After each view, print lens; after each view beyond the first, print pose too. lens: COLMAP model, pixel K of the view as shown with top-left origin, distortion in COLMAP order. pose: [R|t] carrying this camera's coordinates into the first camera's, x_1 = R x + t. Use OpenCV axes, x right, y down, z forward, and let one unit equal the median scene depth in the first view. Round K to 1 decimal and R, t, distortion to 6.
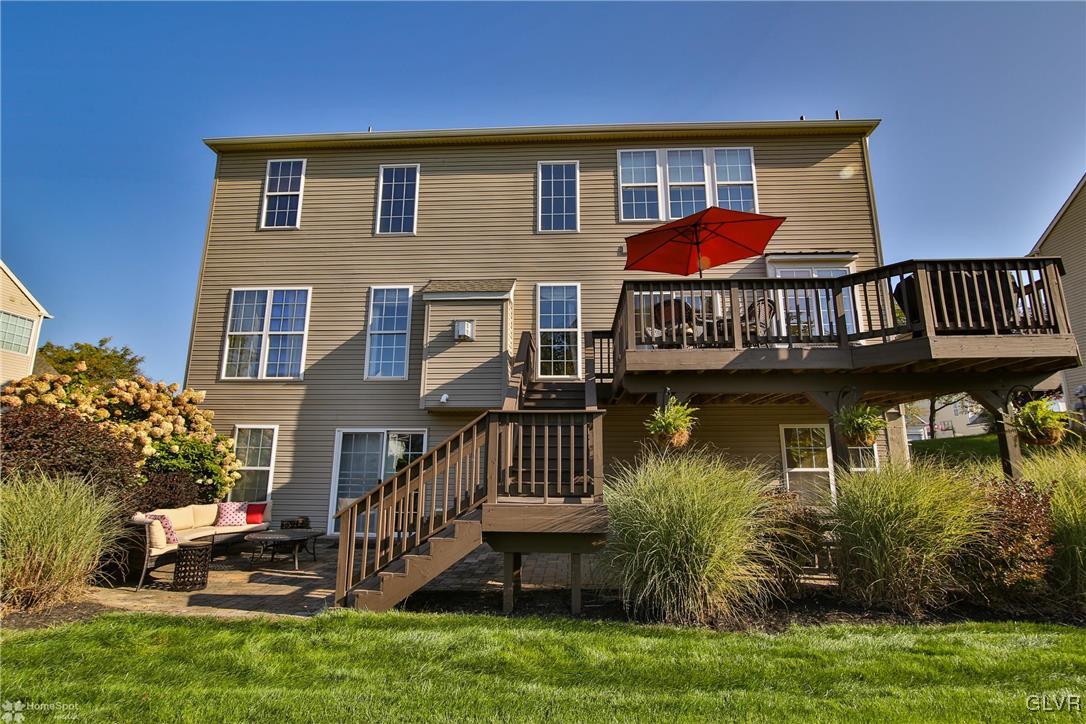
lens RADIAL K [[525.4, 0, 543.2], [0, 525.4, 362.2], [0, 0, 1]] dist [-0.018319, 0.000673]
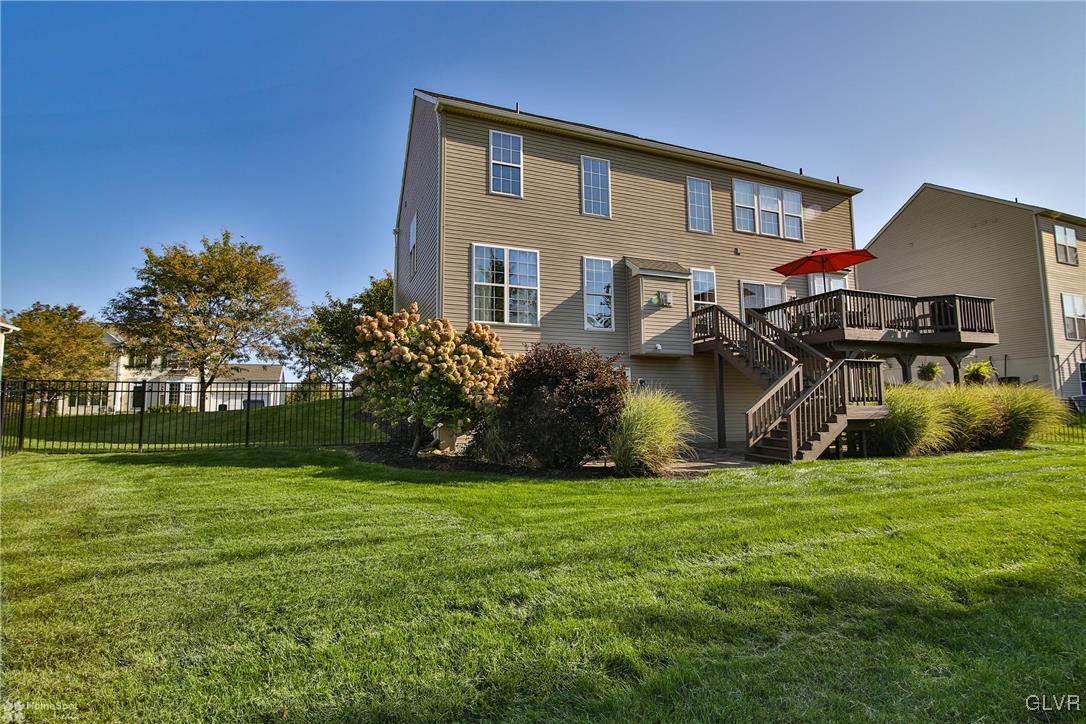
lens RADIAL K [[525.4, 0, 543.2], [0, 525.4, 362.2], [0, 0, 1]] dist [-0.018319, 0.000673]
pose [[0.908140, 0.027312, 0.417775, -0.986935], [-0.071139, 0.993426, 0.089694, 0.004579], [-0.412578, -0.111174, 0.904113, -0.147586]]
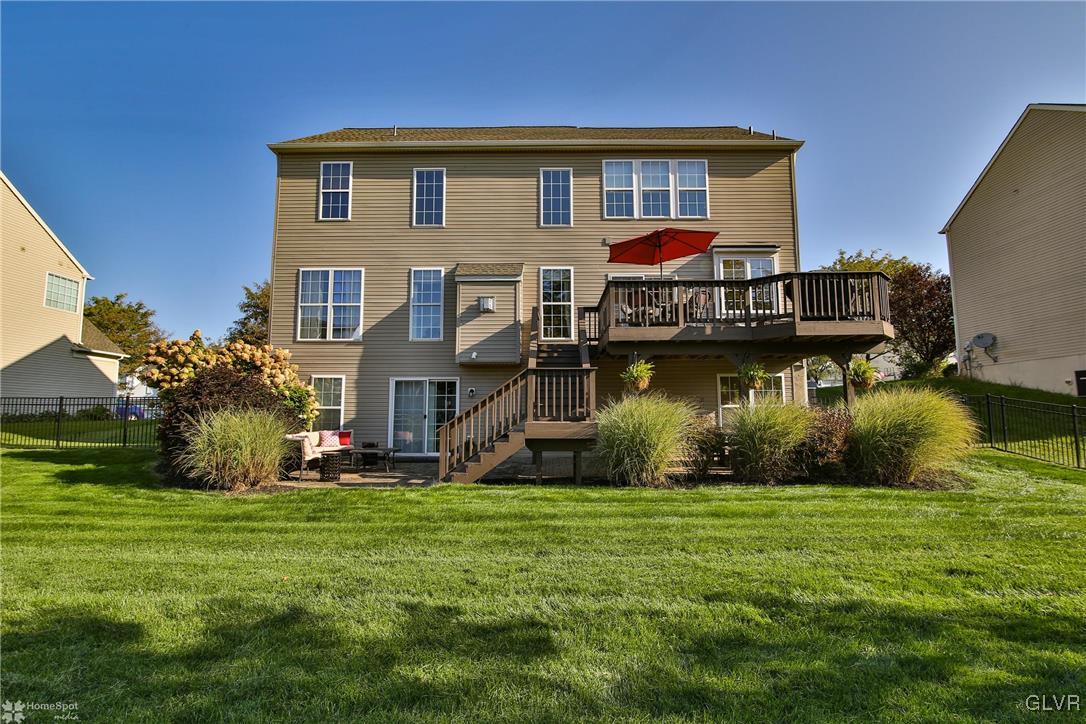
lens RADIAL K [[525.4, 0, 543.2], [0, 525.4, 362.2], [0, 0, 1]] dist [-0.018319, 0.000673]
pose [[0.998977, -0.001734, 0.045198, -0.065915], [-0.002899, 0.994757, 0.102230, -0.049356], [-0.045138, -0.102256, 0.993734, -0.335007]]
